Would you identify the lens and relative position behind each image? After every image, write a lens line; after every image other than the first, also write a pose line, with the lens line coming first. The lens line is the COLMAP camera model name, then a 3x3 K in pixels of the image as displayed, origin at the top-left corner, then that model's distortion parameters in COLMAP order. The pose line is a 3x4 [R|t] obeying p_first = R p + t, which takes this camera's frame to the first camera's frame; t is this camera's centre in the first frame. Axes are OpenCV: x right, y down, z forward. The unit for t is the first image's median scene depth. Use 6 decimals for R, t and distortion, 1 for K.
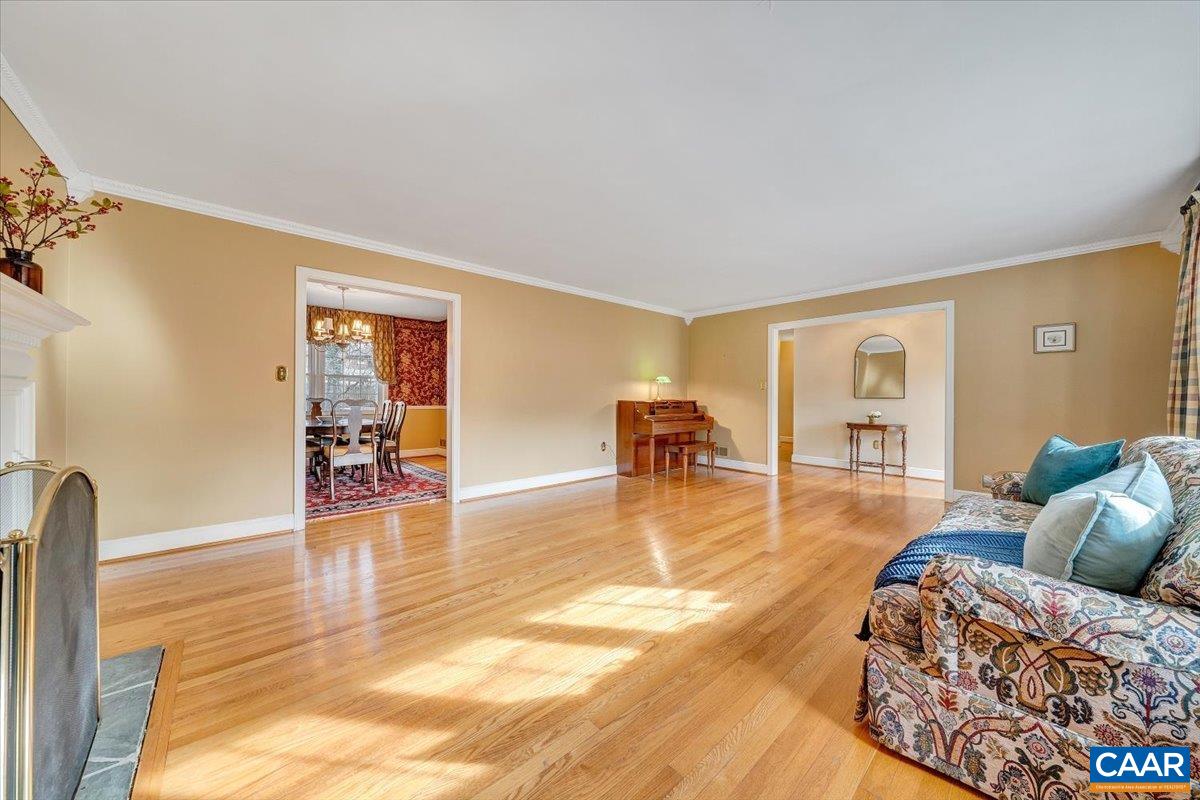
lens RADIAL K [[419.6, 0, 598.3], [0, 419.6, 398.1], [0, 0, 1]] dist [-0.000413, -0.000101]
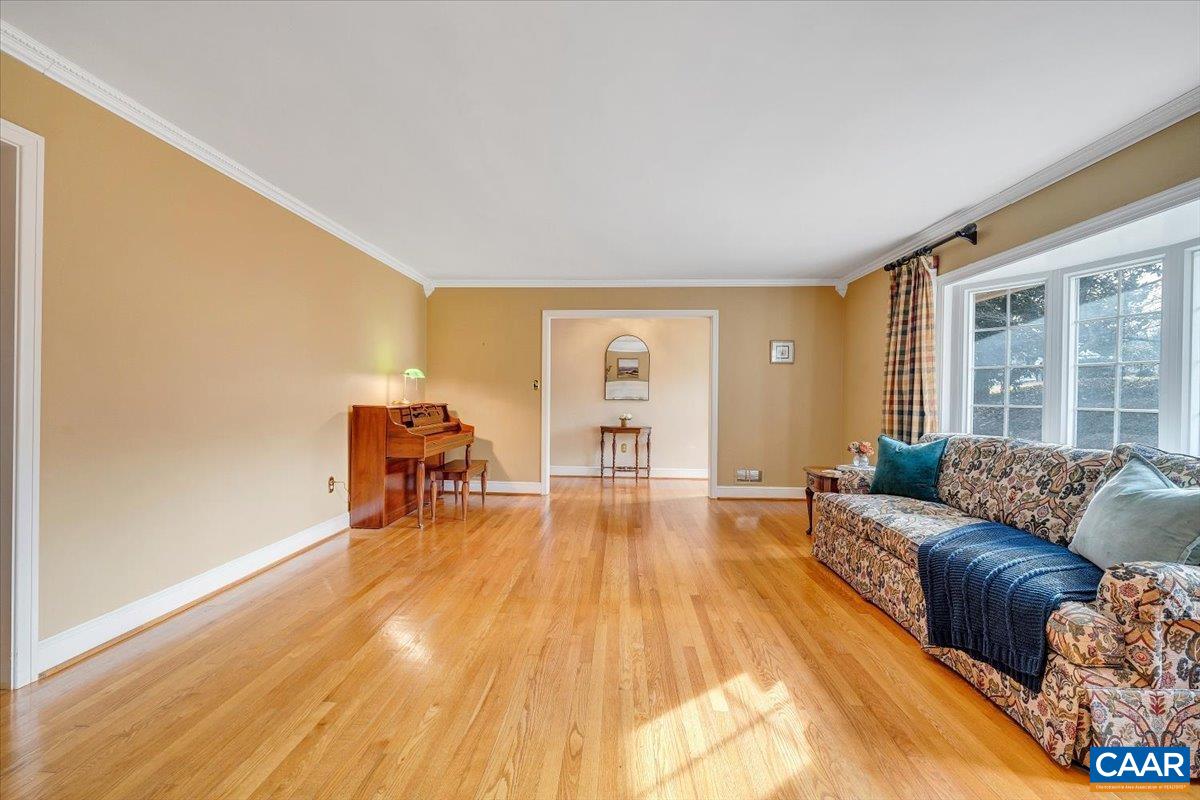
lens RADIAL K [[506.2, 0, 599.9], [0, 506.2, 394.6], [0, 0, 1]] dist [0.001726, -0.000333]
pose [[0.706763, 0.004166, 0.707438, -0.461822], [-0.003145, 0.999991, -0.002747, -0.019164], [-0.707444, -0.000283, 0.706770, 0.485549]]
